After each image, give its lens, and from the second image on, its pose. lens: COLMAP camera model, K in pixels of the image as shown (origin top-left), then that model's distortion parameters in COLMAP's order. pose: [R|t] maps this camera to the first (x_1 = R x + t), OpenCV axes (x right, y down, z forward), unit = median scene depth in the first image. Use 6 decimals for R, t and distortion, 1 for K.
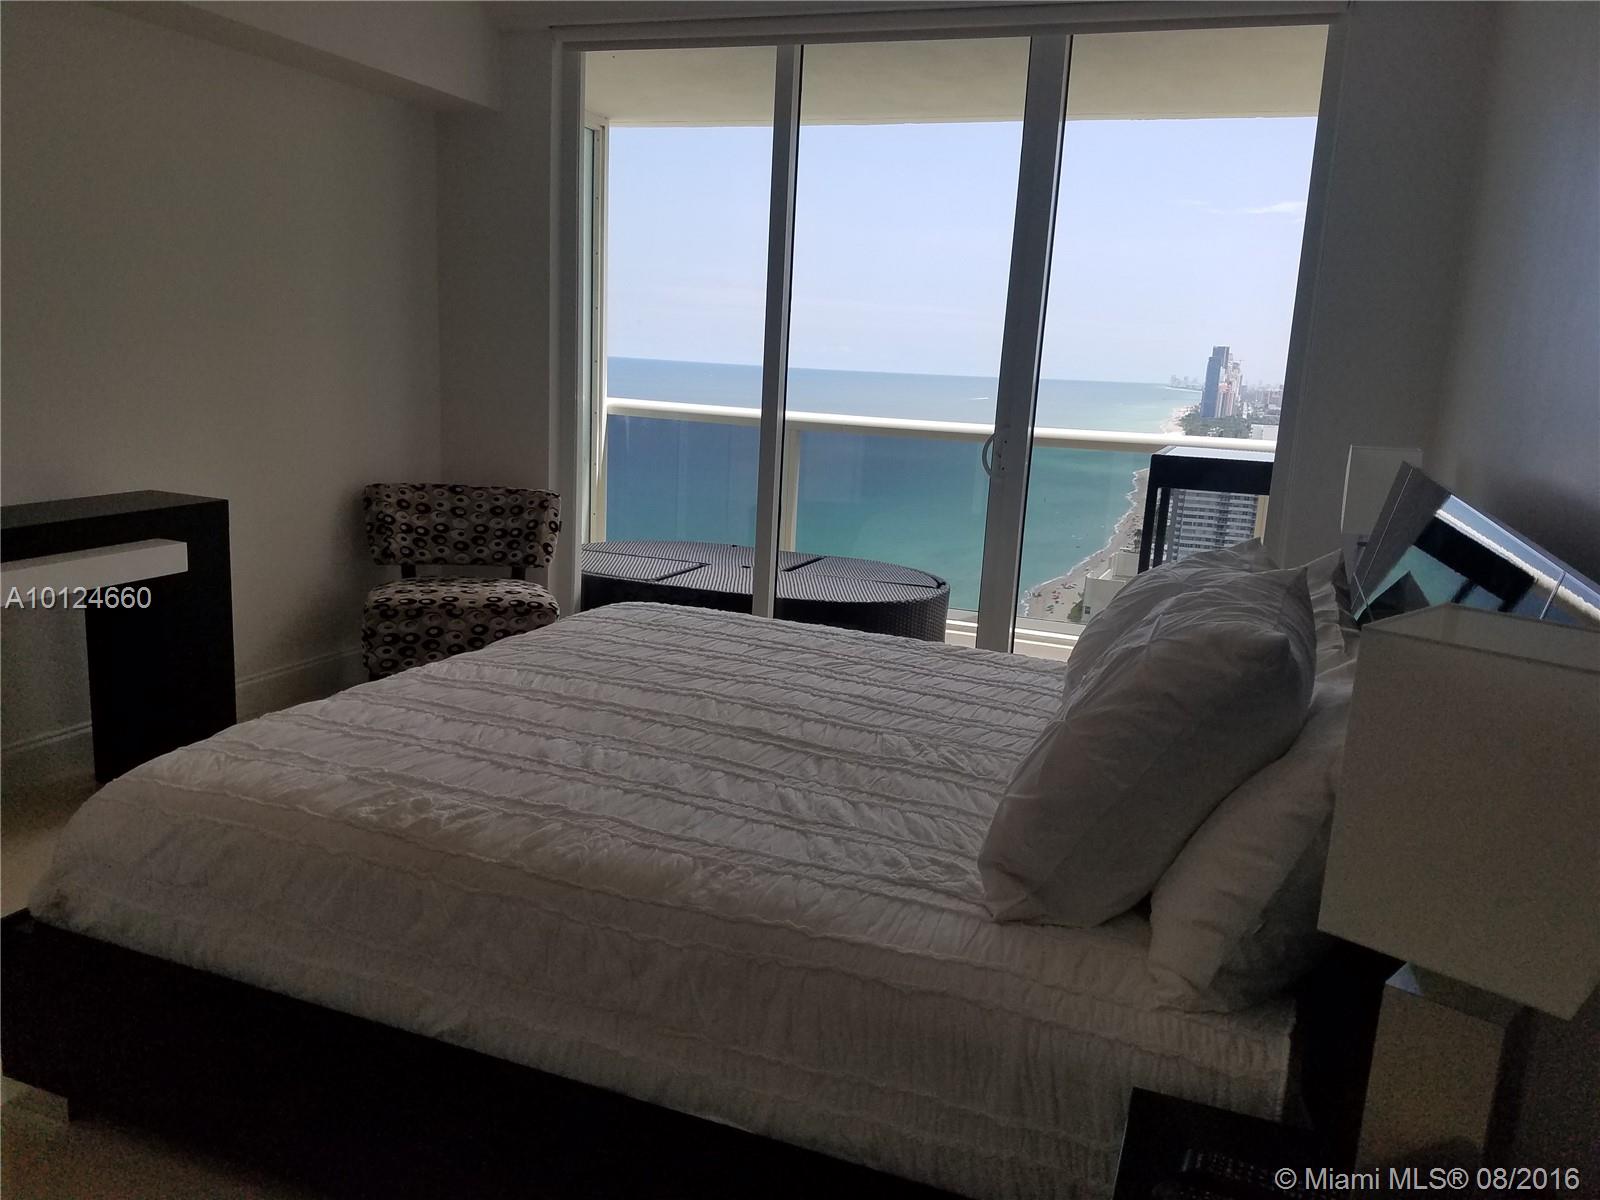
lens RADIAL K [[1235.8, 0, 810.7], [0, 1235.8, 585.7], [0, 0, 1]] dist [0.245084, -0.456599]
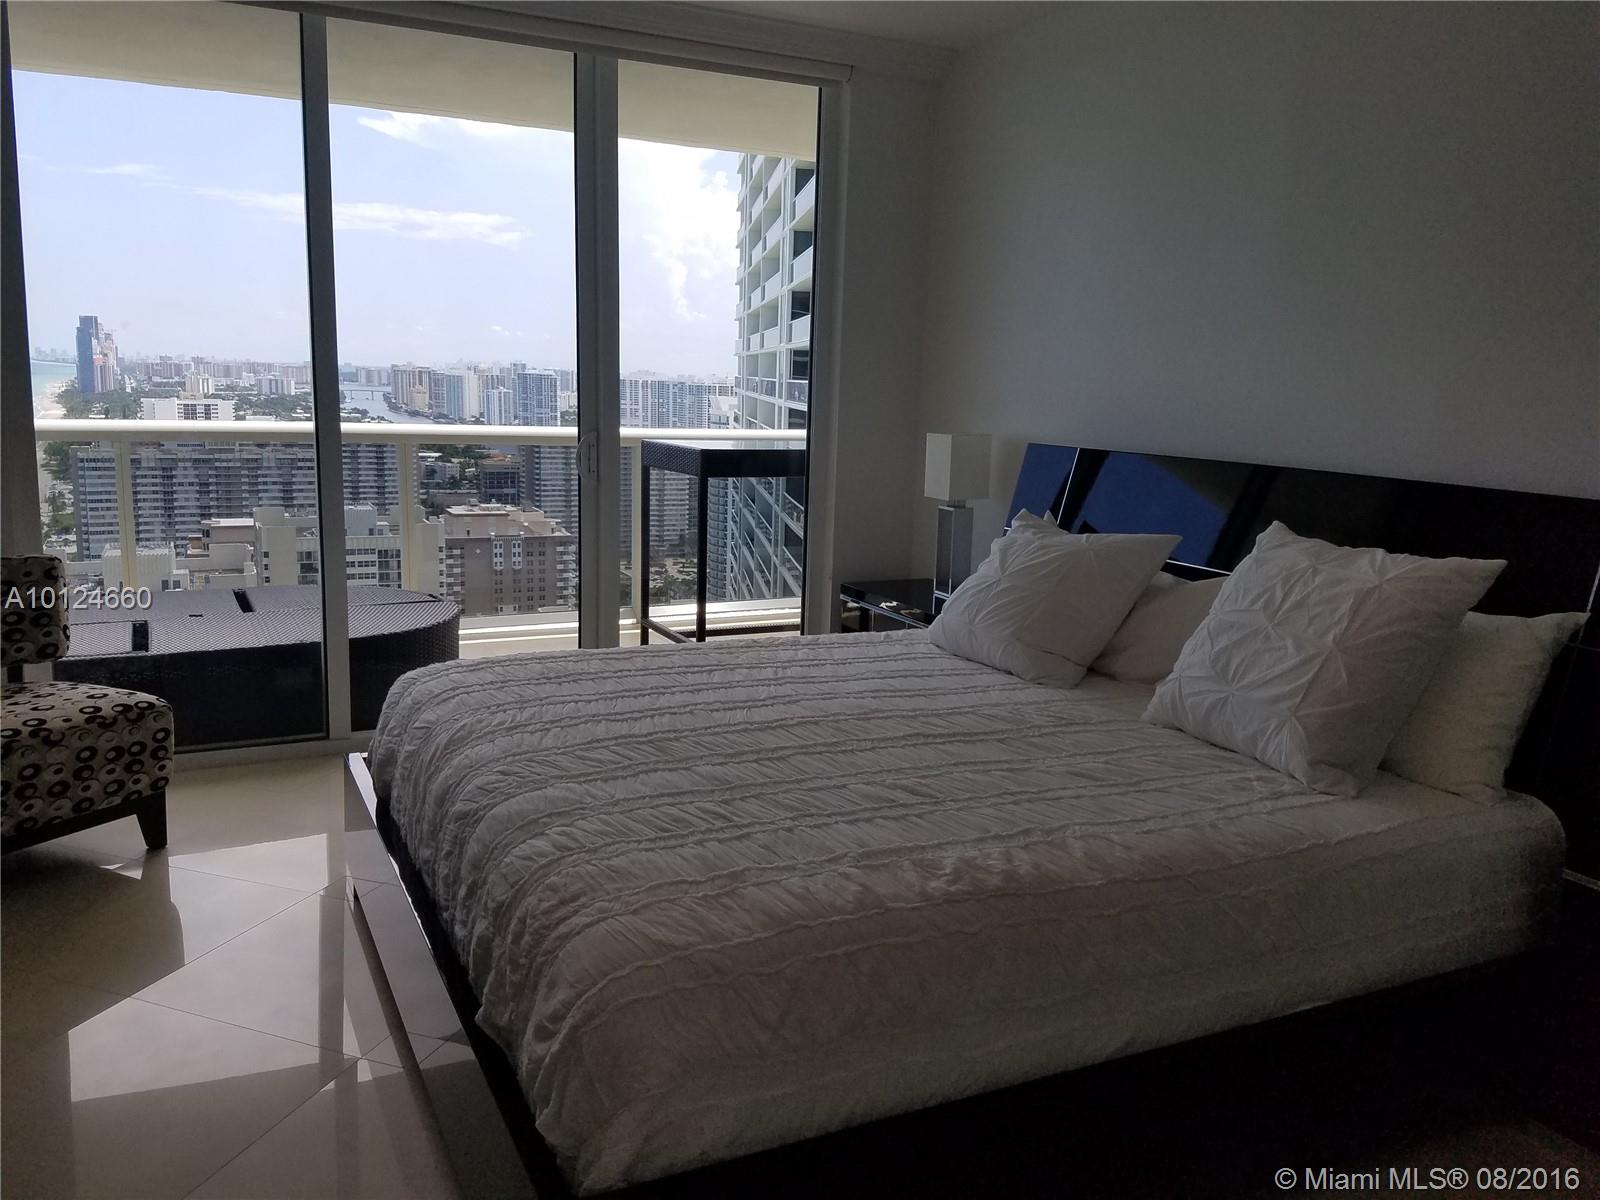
lens RADIAL K [[1220.1, 0, 799.0], [0, 1220.1, 579.4], [0, 0, 1]] dist [0.229542, -0.437009]
pose [[0.686722, -0.154813, 0.710244, -0.740228], [0.139771, 0.986948, 0.079985, -0.100872], [-0.713357, 0.044344, 0.699397, 0.282723]]
